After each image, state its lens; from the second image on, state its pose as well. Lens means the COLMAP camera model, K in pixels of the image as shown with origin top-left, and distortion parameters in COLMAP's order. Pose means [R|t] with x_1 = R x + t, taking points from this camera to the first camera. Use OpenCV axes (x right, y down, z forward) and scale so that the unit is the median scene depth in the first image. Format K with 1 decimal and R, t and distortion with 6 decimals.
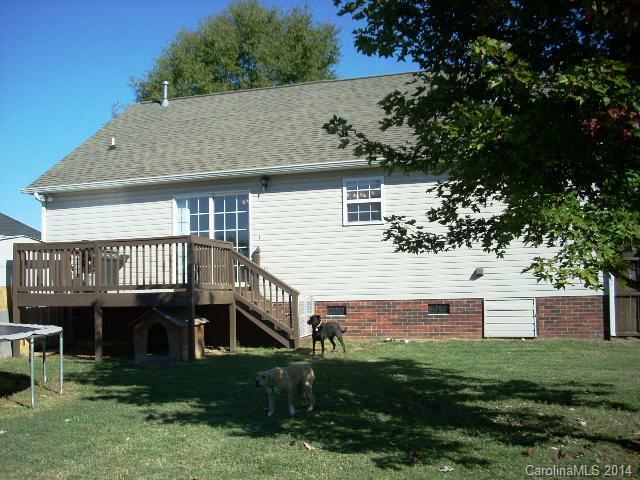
lens RADIAL K [[728.7, 0, 320.0], [0, 728.7, 240.1], [0, 0, 1]] dist [-0.113650, 0.000000]
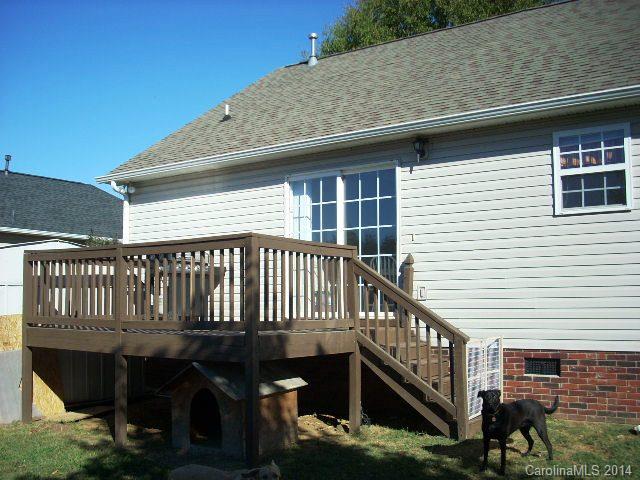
lens RADIAL K [[728.7, 0, 313.5], [0, 728.7, 253.3], [0, 0, 1]] dist [-0.113650, 0.000000]
pose [[0.948400, -0.004541, -0.317045, 0.030288], [0.006549, 0.999965, 0.005269, 0.004778], [0.317010, -0.007074, 0.948396, 0.406025]]
